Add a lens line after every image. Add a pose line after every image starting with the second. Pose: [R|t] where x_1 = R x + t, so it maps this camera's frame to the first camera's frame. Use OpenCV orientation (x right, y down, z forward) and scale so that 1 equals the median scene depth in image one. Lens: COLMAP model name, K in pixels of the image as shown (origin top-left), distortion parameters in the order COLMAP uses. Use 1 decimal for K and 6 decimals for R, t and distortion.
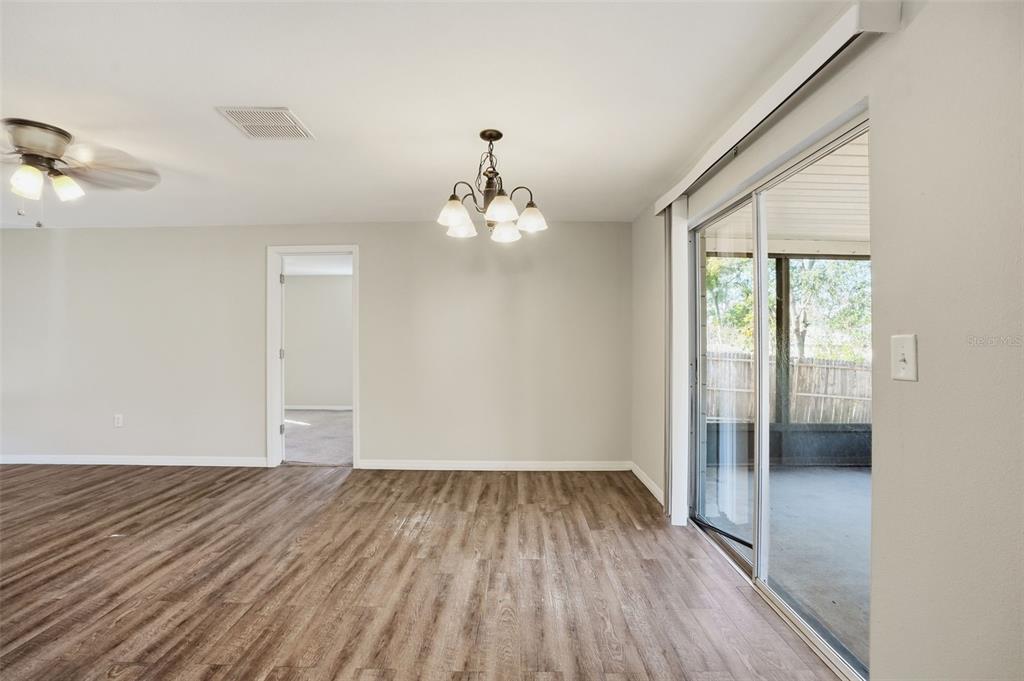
lens RADIAL K [[479.0, 0, 510.8], [0, 479.0, 339.4], [0, 0, 1]] dist [-0.035903, 0.010143]
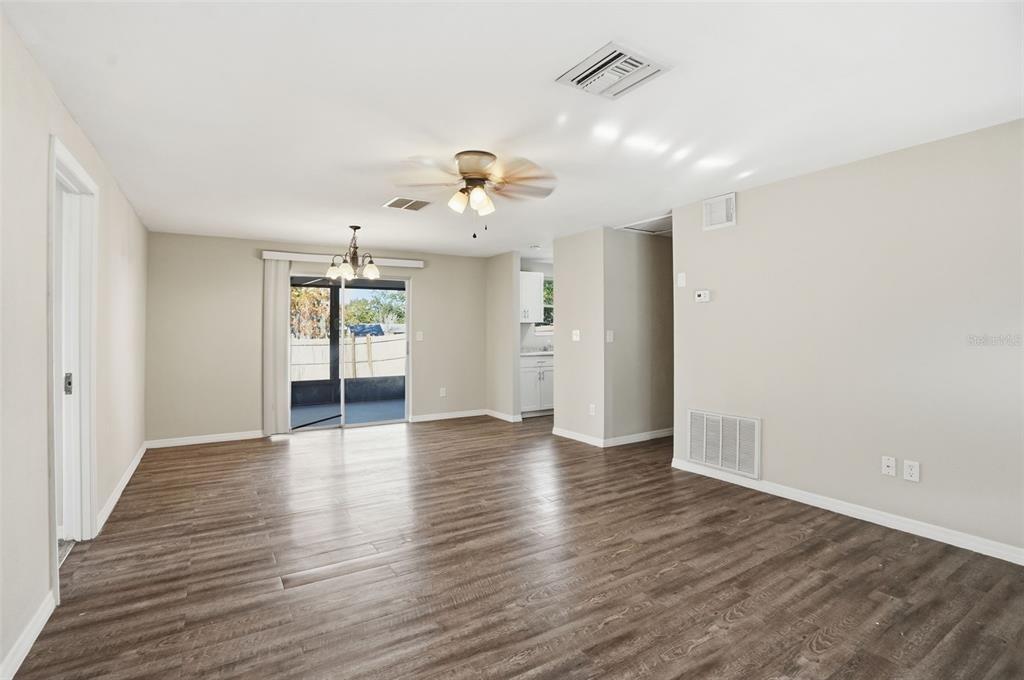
lens RADIAL K [[484.4, 0, 507.9], [0, 484.4, 334.0], [0, 0, 1]] dist [-0.059471, 0.018176]
pose [[-0.544274, -0.001136, 0.838907, -1.803322], [0.001588, 0.999996, 0.002384, -0.000689], [-0.838906, 0.002630, -0.544270, 1.382476]]
